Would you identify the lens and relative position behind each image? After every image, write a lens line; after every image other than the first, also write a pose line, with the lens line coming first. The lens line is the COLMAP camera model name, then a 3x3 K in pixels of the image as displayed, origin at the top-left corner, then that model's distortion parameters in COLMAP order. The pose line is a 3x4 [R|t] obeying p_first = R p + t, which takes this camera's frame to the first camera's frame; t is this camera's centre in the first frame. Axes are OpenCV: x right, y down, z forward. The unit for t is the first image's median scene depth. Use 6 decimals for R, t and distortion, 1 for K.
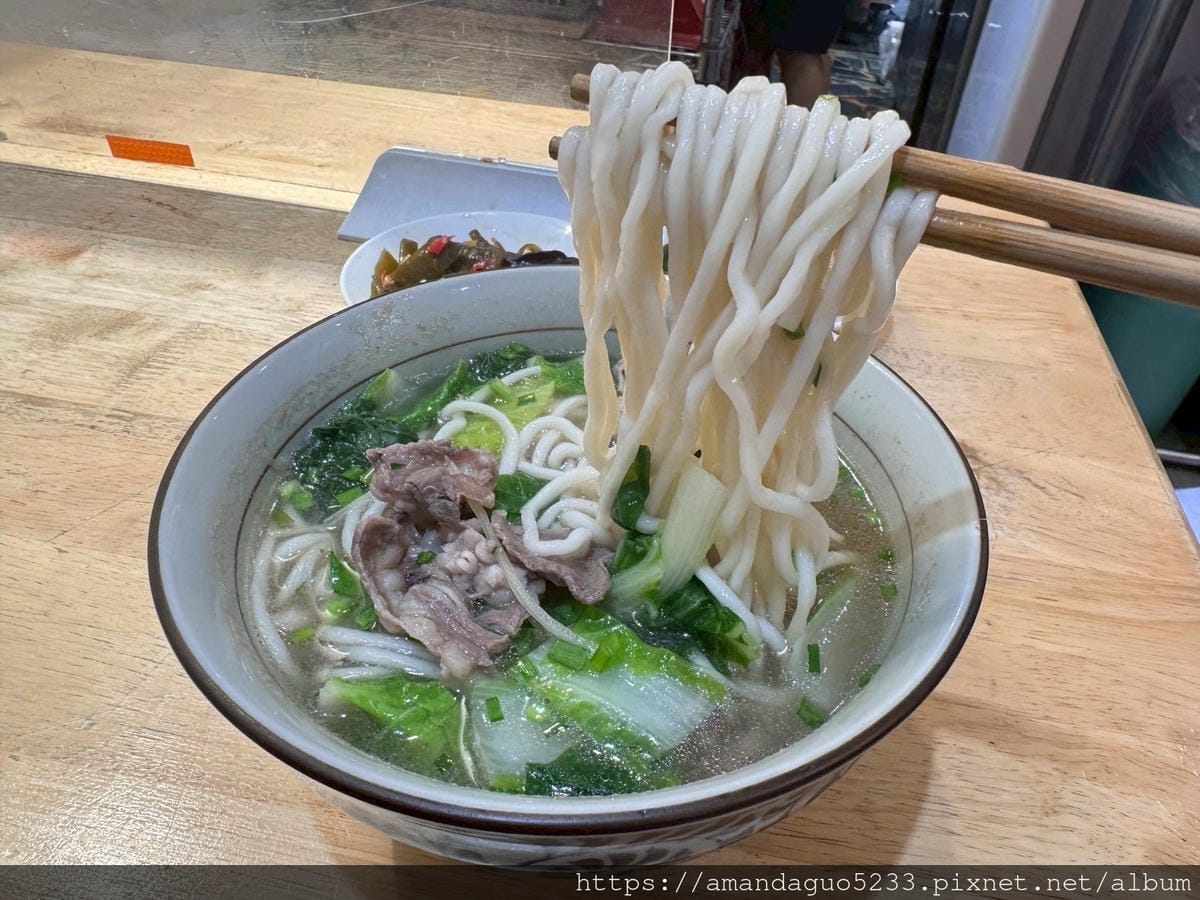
lens RADIAL K [[849.3, 0, 507.4], [0, 849.3, 505.9], [0, 0, 1]] dist [-0.001163, -0.000785]
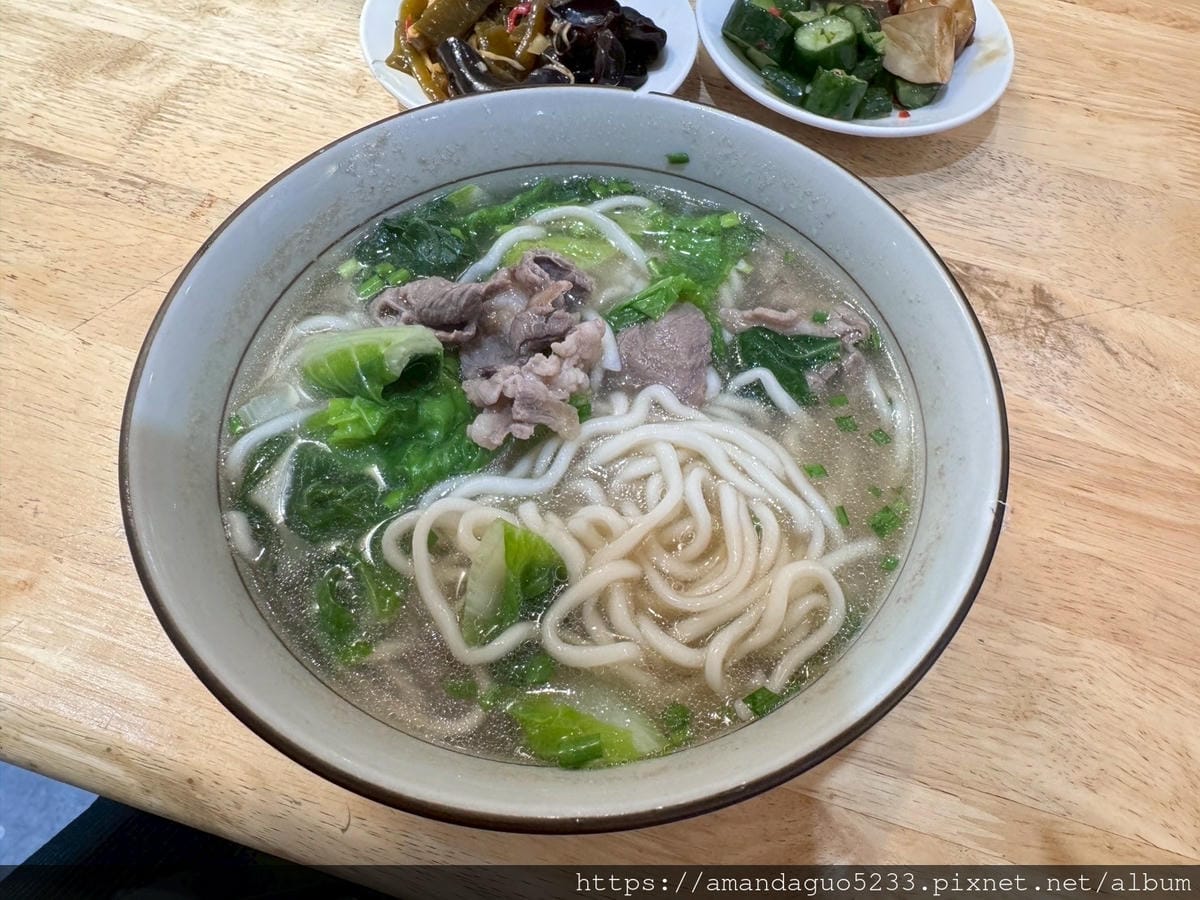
lens RADIAL K [[813.9, 0, 527.3], [0, 813.9, 476.4], [0, 0, 1]] dist [-0.001773, 0.001130]
pose [[0.997133, 0.056272, -0.050592, 0.043434], [-0.035391, 0.937752, 0.345497, -0.130310], [0.066884, -0.342716, 0.937055, 0.076574]]
